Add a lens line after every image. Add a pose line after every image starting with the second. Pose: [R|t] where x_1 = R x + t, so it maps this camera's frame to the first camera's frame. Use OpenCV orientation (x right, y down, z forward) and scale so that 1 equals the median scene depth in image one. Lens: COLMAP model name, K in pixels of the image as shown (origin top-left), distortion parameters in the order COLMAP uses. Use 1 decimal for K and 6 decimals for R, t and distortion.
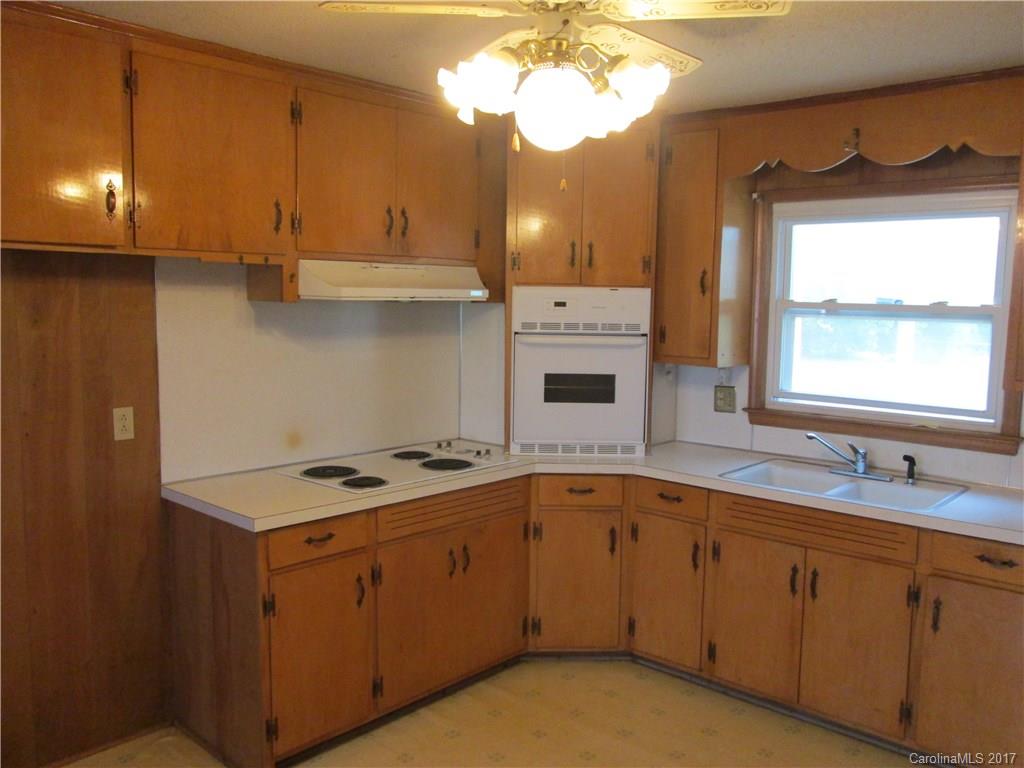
lens RADIAL K [[862.6, 0, 510.0], [0, 862.6, 381.0], [0, 0, 1]] dist [-0.058111, 0.065808]
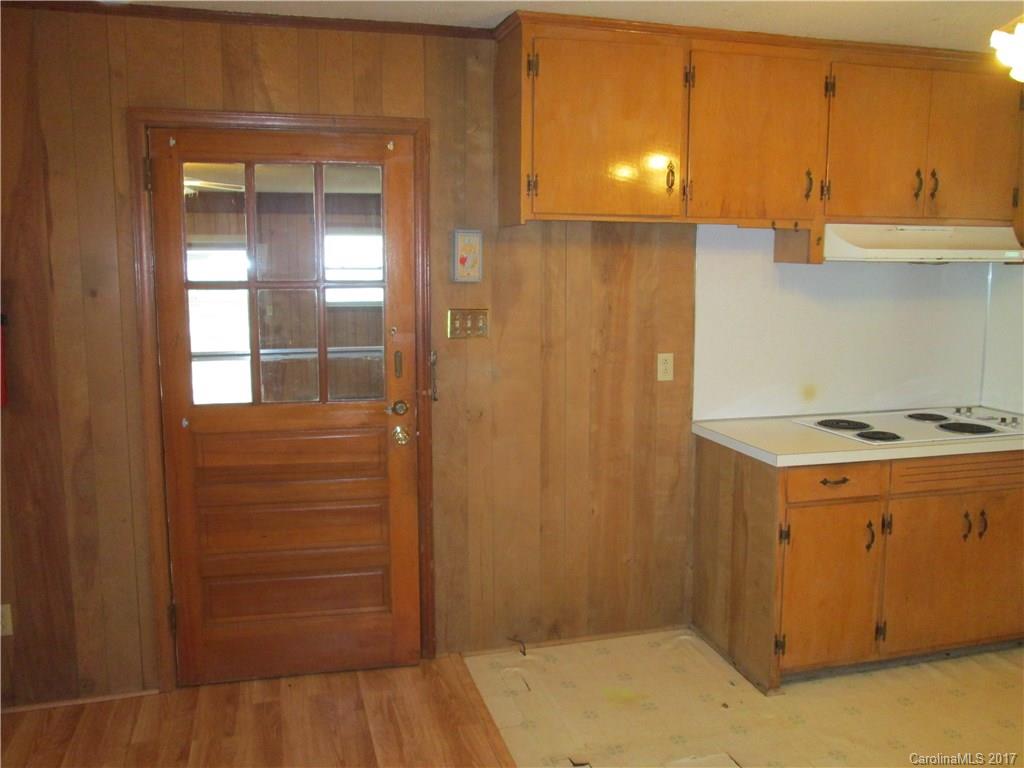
lens RADIAL K [[862.6, 0, 503.4], [0, 862.6, 374.4], [0, 0, 1]] dist [-0.058111, 0.065808]
pose [[0.846925, 0.055477, -0.528810, -0.010825], [-0.041949, 0.998414, 0.037559, 0.023989], [0.530055, -0.009627, 0.847909, -0.126572]]
